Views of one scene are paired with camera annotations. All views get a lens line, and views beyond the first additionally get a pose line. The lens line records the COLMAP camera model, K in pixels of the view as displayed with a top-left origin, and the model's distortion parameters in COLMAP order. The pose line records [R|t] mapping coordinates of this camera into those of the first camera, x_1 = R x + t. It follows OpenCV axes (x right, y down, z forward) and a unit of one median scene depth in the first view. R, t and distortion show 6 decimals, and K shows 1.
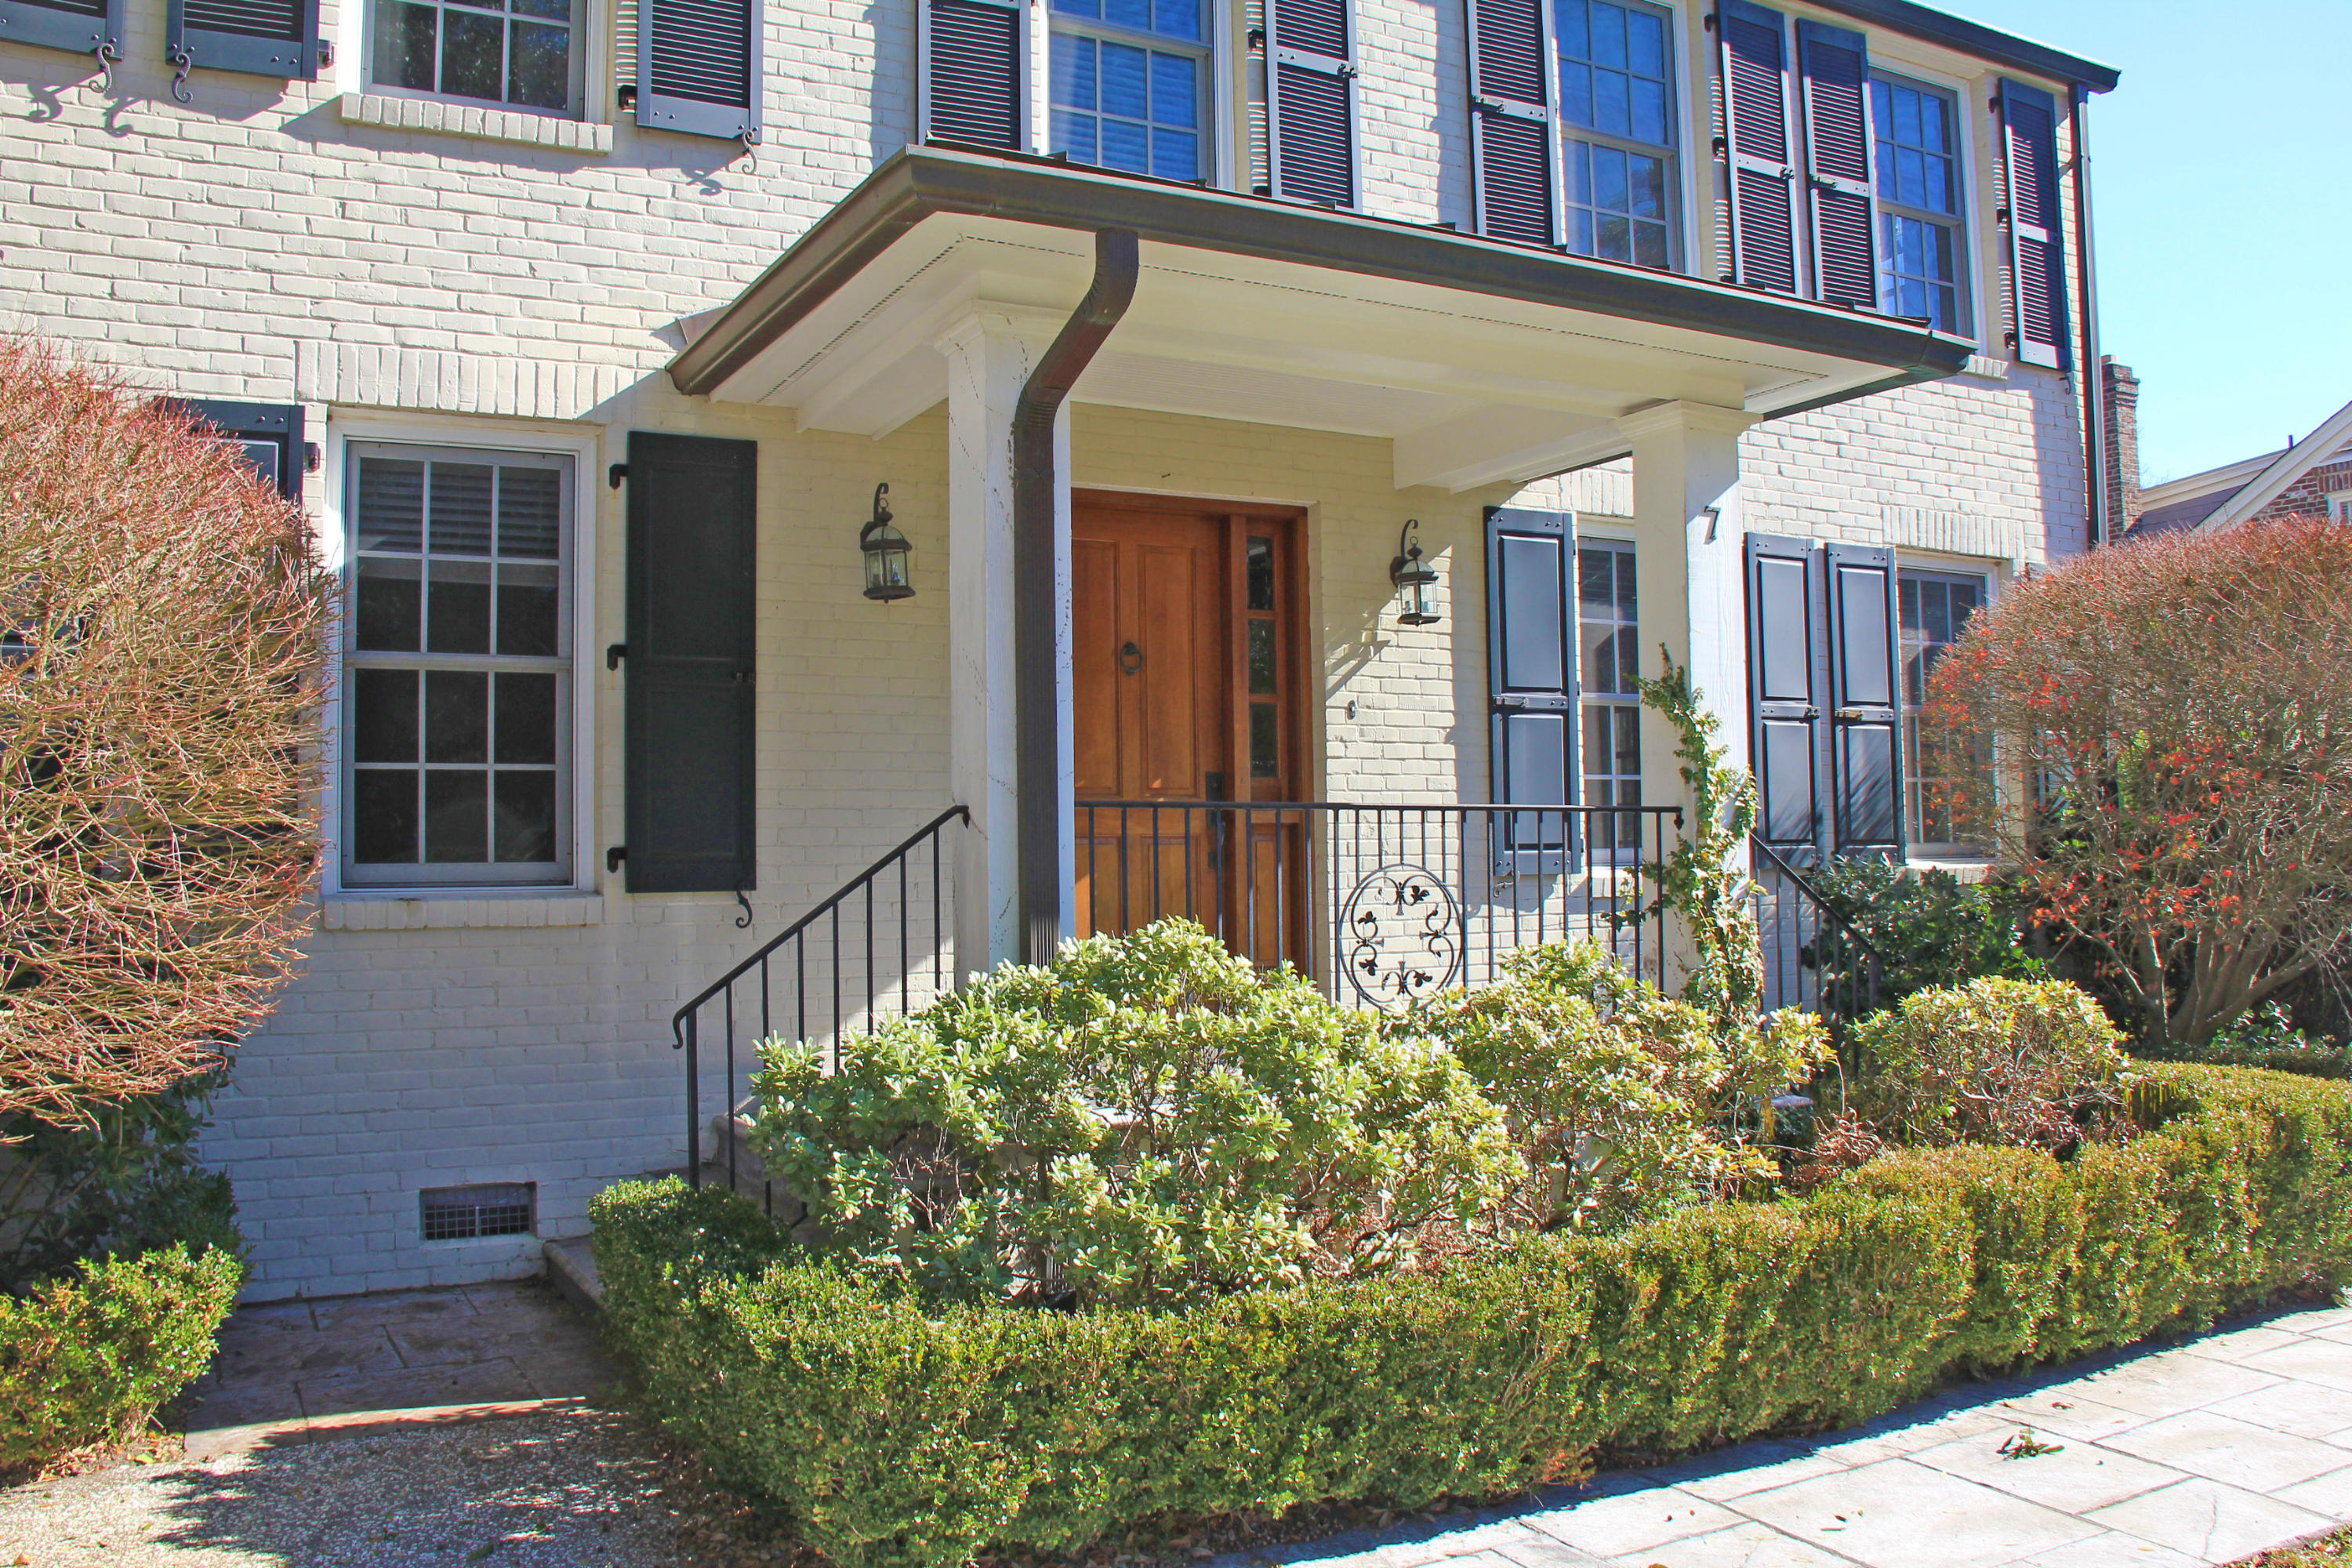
lens RADIAL K [[1956.0, 0, 1176.9], [0, 1956.0, 774.9], [0, 0, 1]] dist [-0.178521, 0.128218]
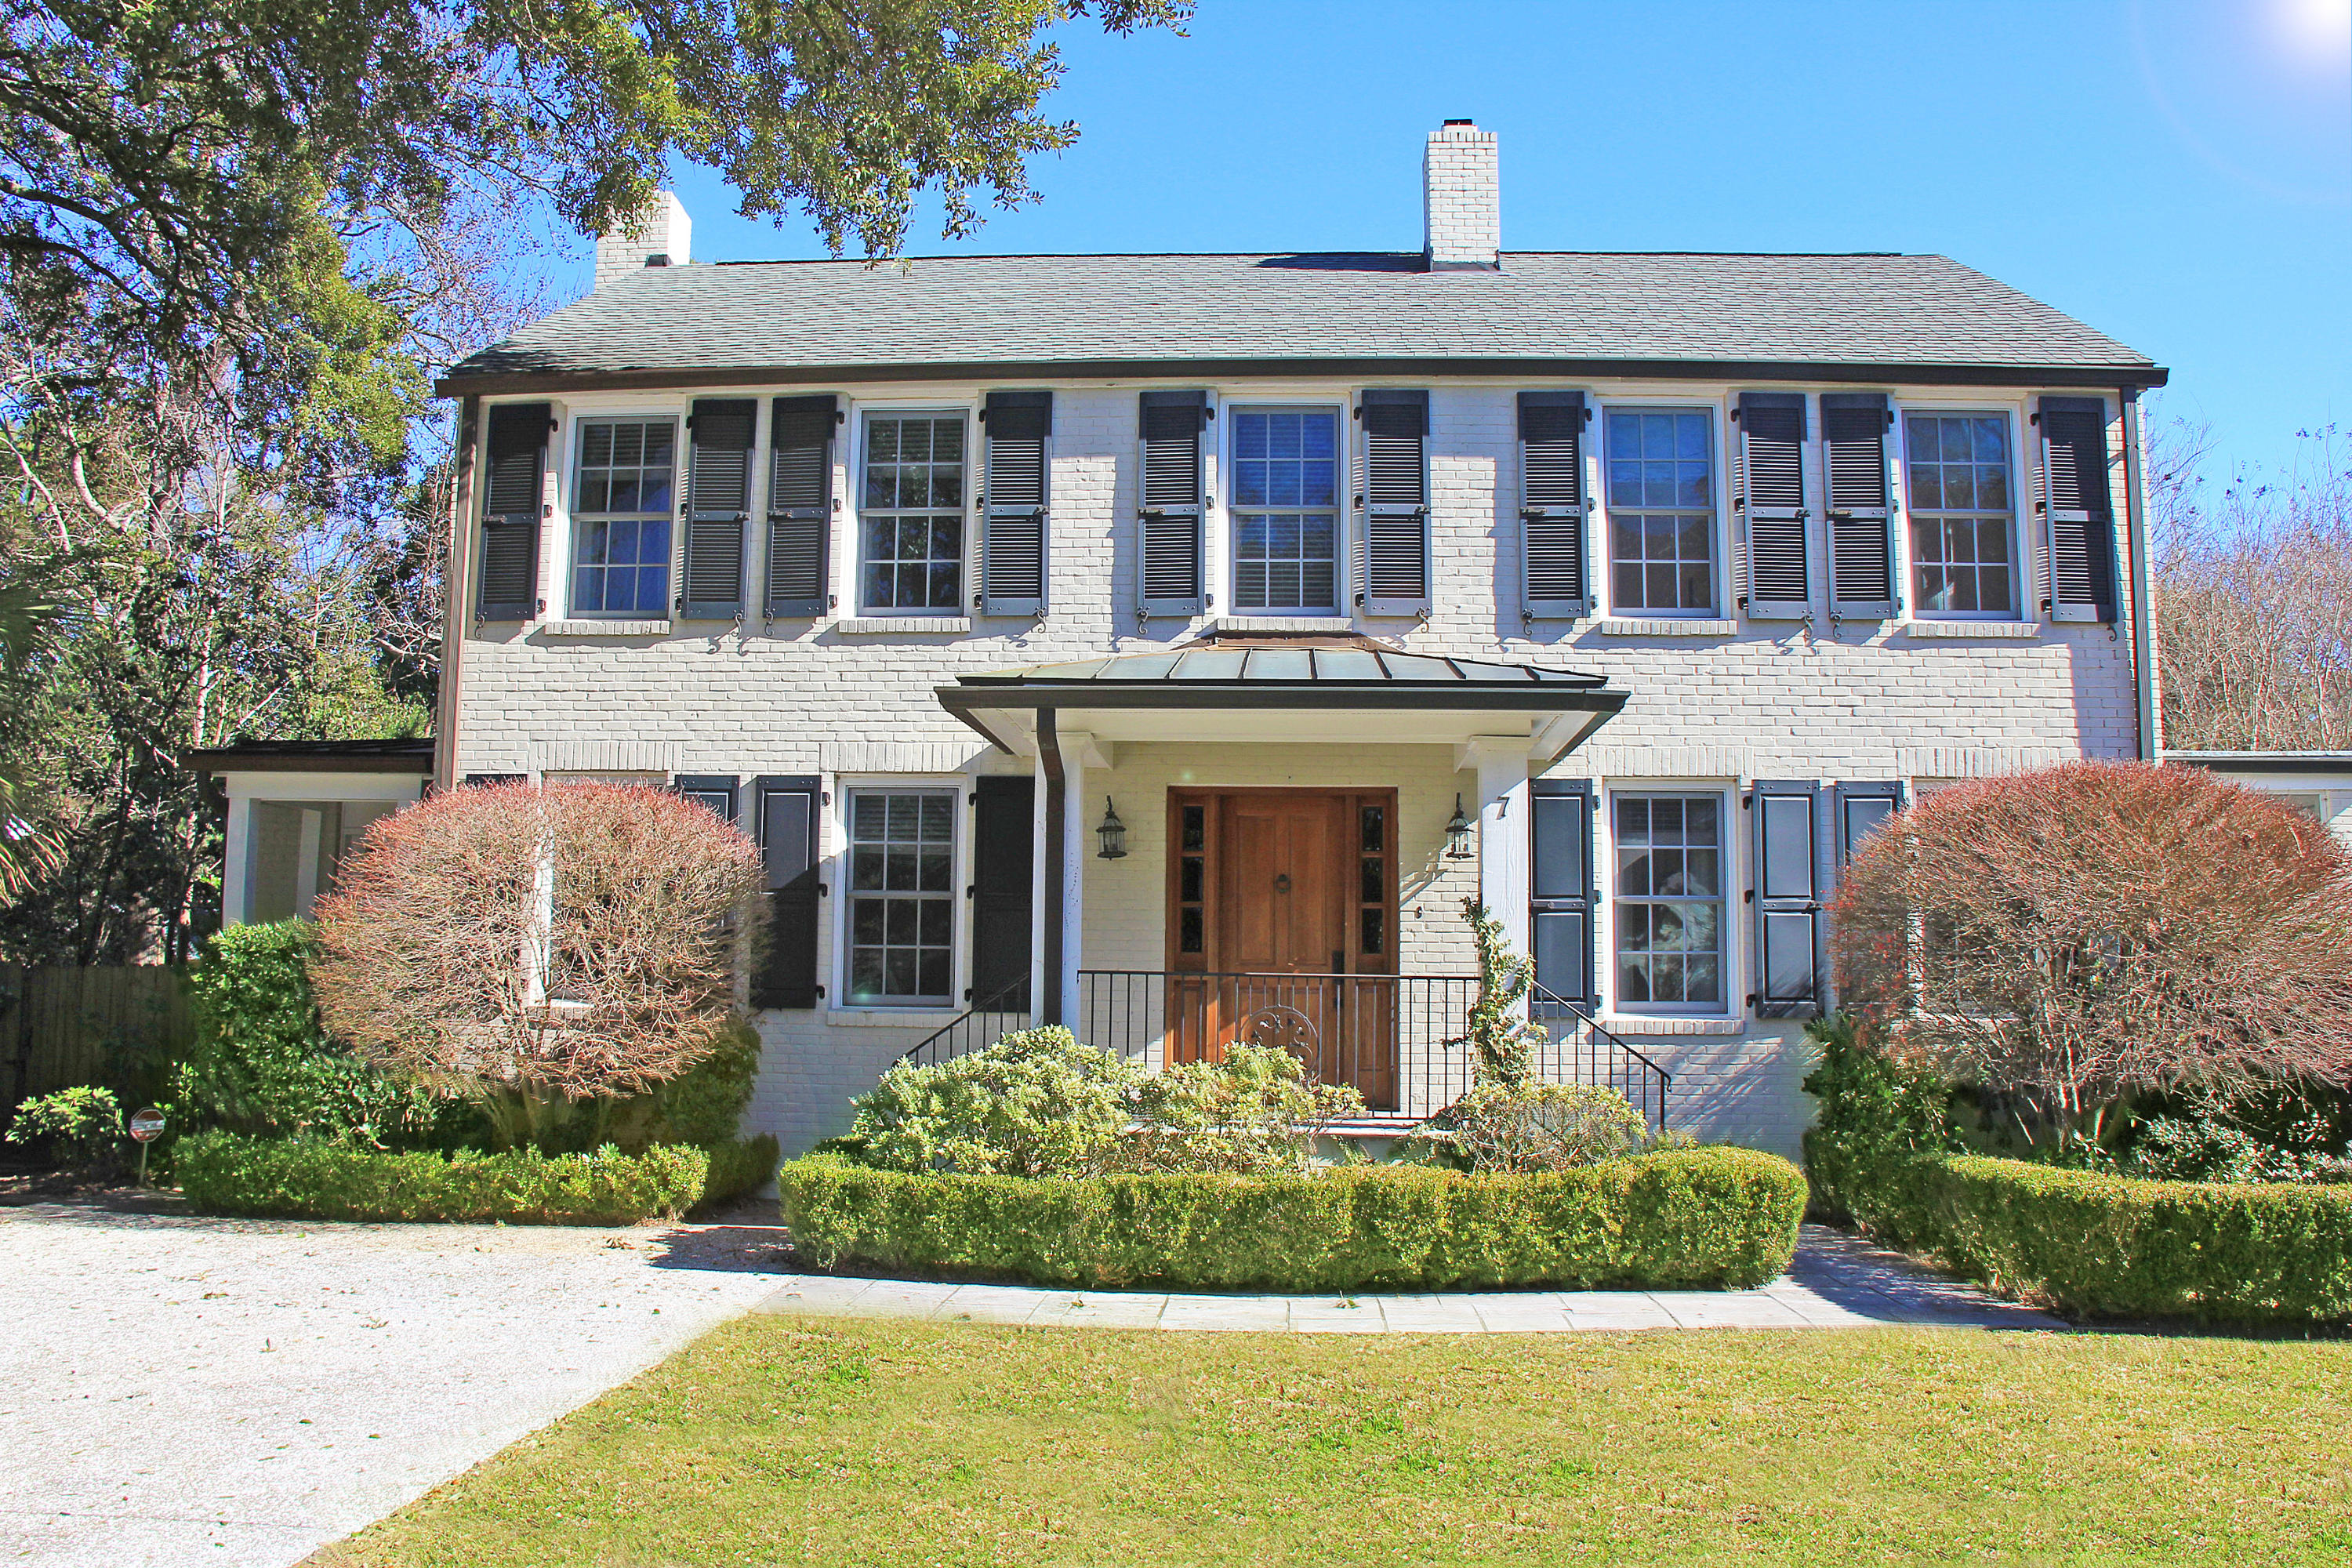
lens RADIAL K [[1956.0, 0, 1189.4], [0, 1956.0, 787.3], [0, 0, 1]] dist [-0.178521, 0.128218]
pose [[0.853222, -0.032852, -0.520513, 0.925318], [-0.000983, 0.997911, -0.064593, -0.038908], [0.521548, 0.055623, 0.851407, -0.575174]]
